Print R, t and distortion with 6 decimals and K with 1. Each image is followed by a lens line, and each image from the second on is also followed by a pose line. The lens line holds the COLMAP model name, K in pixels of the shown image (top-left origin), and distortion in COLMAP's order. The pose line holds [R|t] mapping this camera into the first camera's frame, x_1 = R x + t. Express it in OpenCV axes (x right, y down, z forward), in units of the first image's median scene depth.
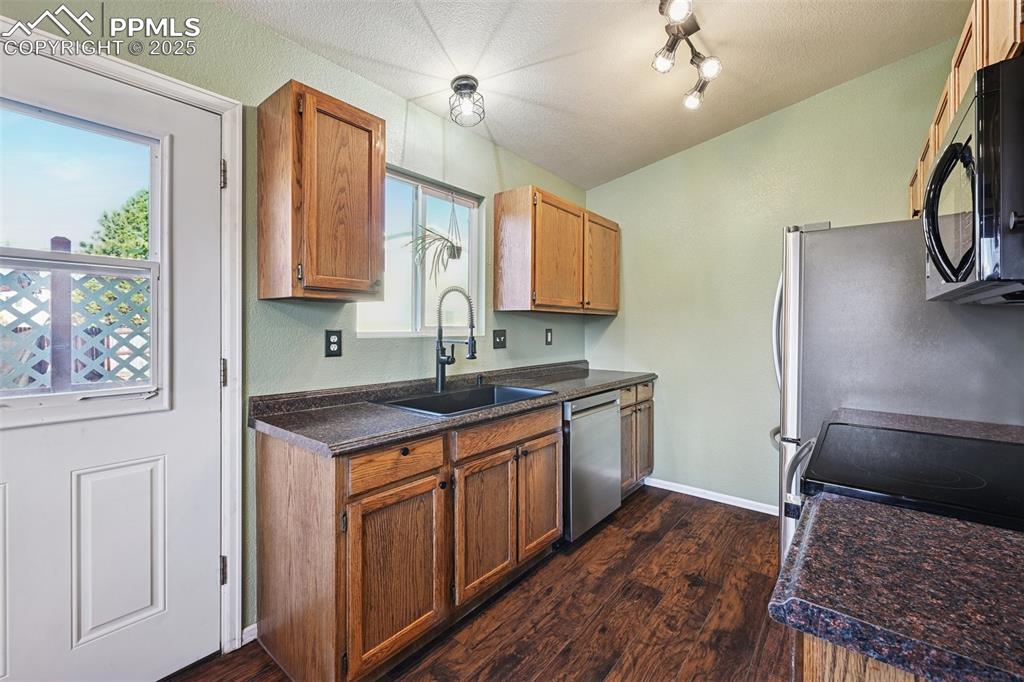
lens RADIAL K [[425.0, 0, 519.4], [0, 425.0, 328.2], [0, 0, 1]] dist [-0.003069, -0.000334]
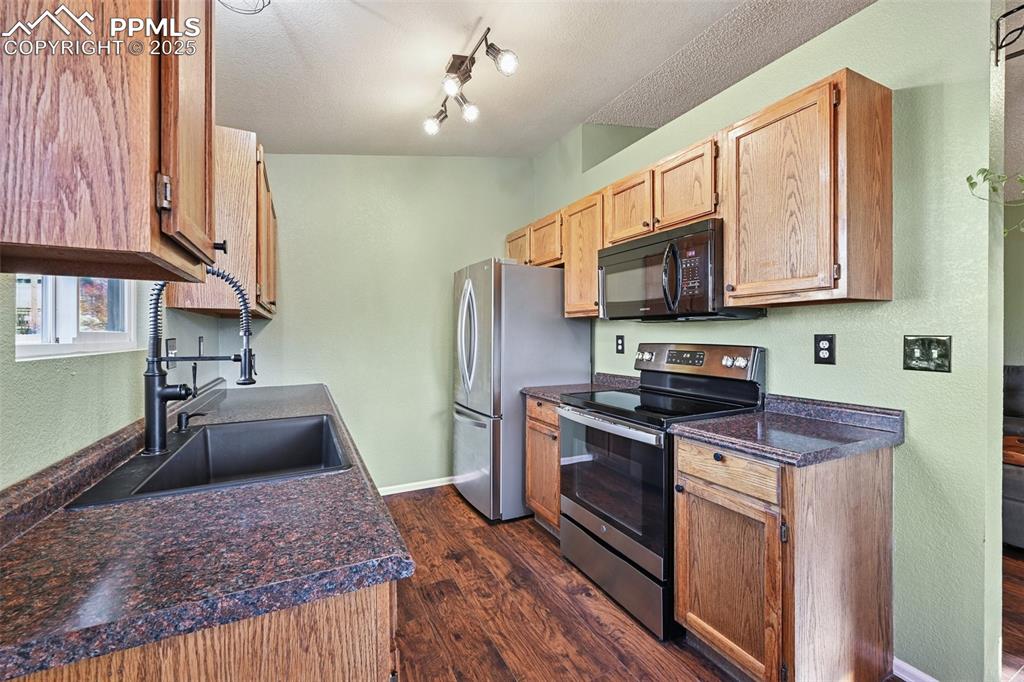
lens RADIAL K [[414.7, 0, 513.1], [0, 414.7, 335.3], [0, 0, 1]] dist [-0.000781, -0.000318]
pose [[0.416345, -0.007178, 0.909178, -0.567555], [0.006454, 0.999967, 0.004939, -0.001943], [-0.909184, 0.003812, 0.416378, 0.425944]]
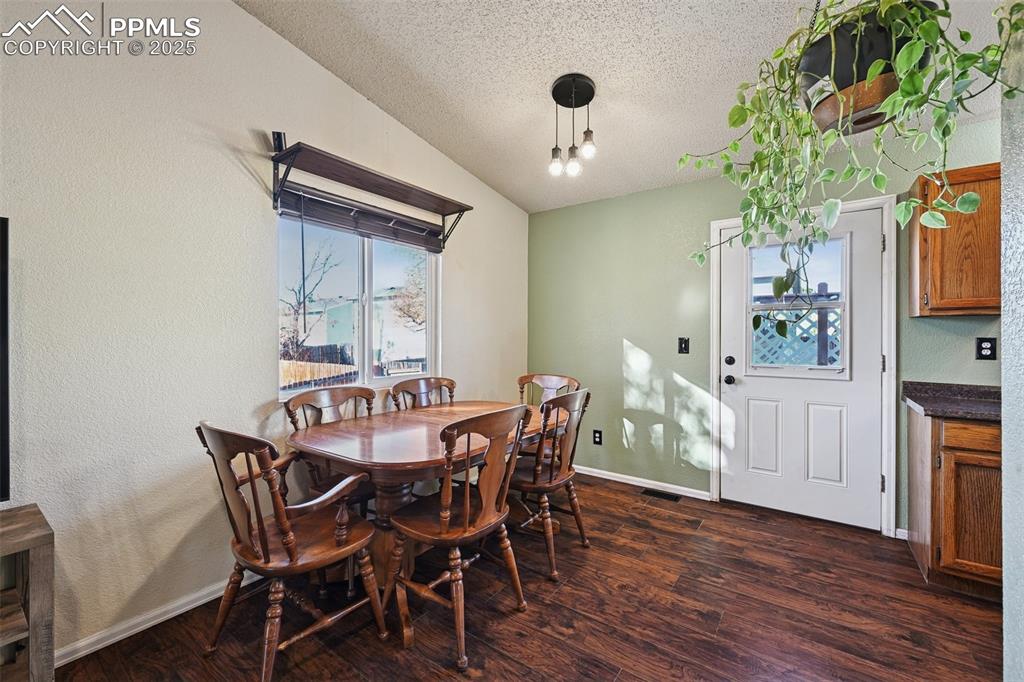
lens RADIAL K [[418.9, 0, 511.9], [0, 418.9, 338.8], [0, 0, 1]] dist [0.000923, 0.000113]
pose [[0.049233, 0.002179, -0.998785, 0.708325], [-0.001885, 0.999996, 0.002088, 0.006757], [0.998786, 0.001780, 0.049237, -0.429605]]
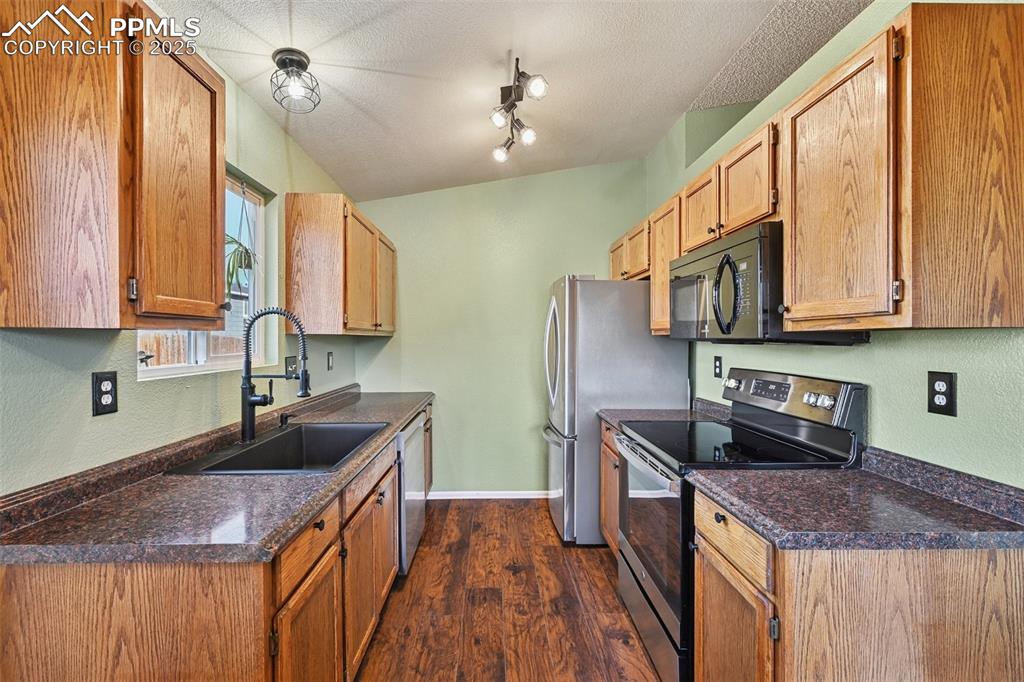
lens RADIAL K [[429.2, 0, 507.7], [0, 429.2, 342.0], [0, 0, 1]] dist [-0.000777, -0.000218]
pose [[0.761342, -0.005860, 0.648324, -0.395923], [0.000652, 0.999966, 0.008273, -0.046190], [-0.648350, -0.005876, 0.761320, 0.120251]]
